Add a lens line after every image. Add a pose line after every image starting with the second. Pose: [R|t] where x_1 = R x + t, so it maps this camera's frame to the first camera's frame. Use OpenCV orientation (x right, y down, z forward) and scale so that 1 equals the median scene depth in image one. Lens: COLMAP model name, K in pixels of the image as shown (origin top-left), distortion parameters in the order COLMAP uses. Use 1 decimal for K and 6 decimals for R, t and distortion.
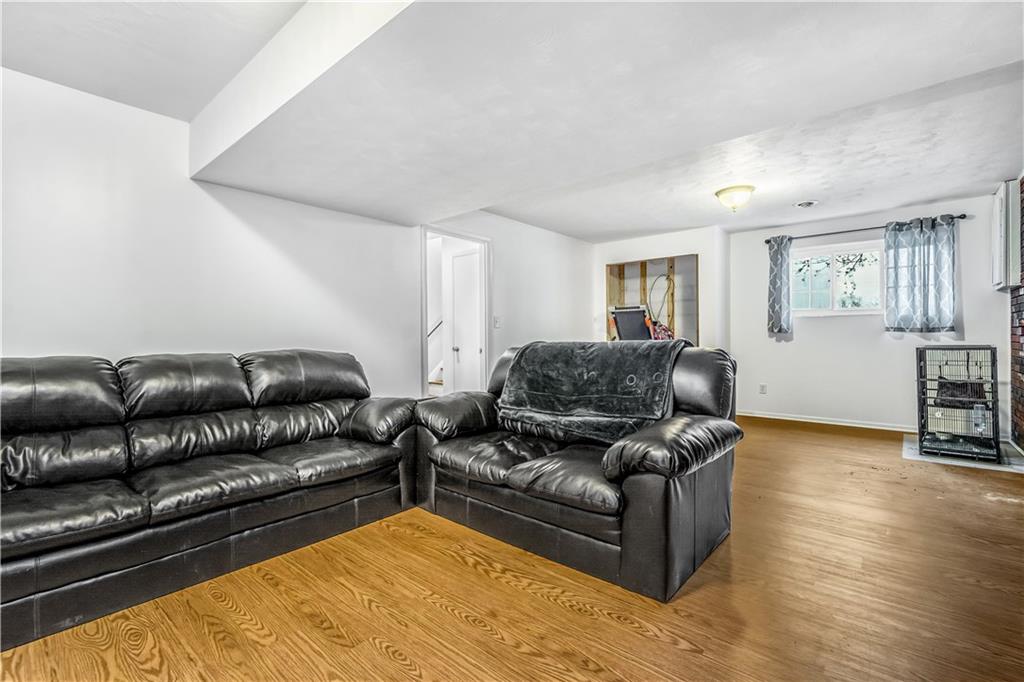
lens RADIAL K [[453.0, 0, 509.8], [0, 453.0, 342.2], [0, 0, 1]] dist [0.004513, 0.000193]
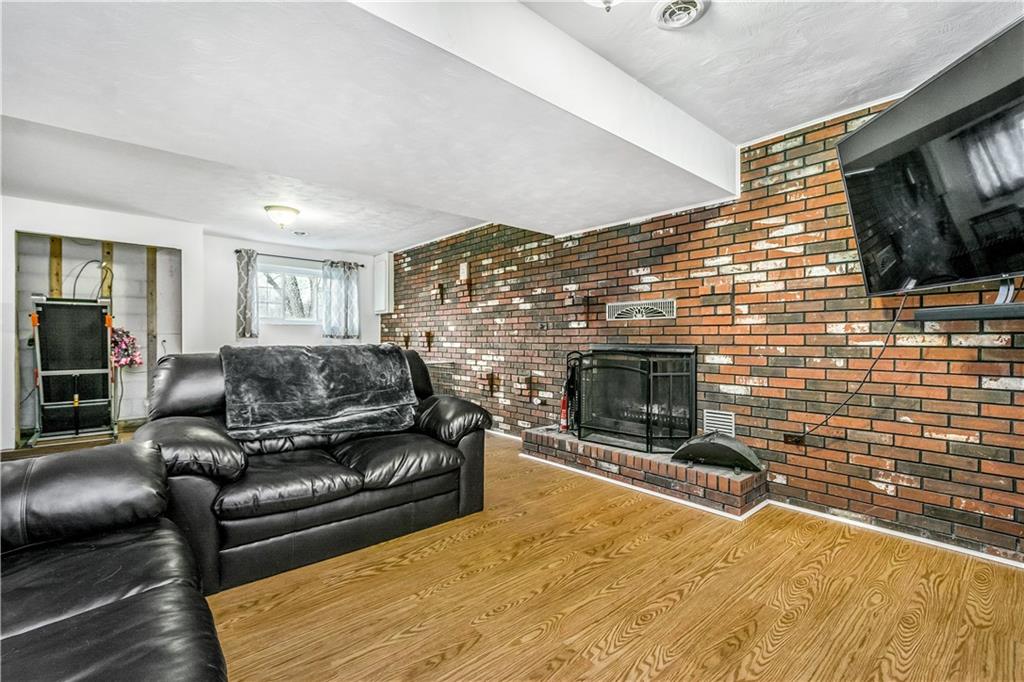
lens RADIAL K [[453.0, 0, 509.8], [0, 453.0, 340.9], [0, 0, 1]] dist [0.004513, 0.000193]
pose [[0.139671, 0.006741, 0.990175, -0.469955], [0.008061, 0.999936, -0.007944, 0.001125], [-0.990165, 0.009091, 0.139608, 0.267652]]
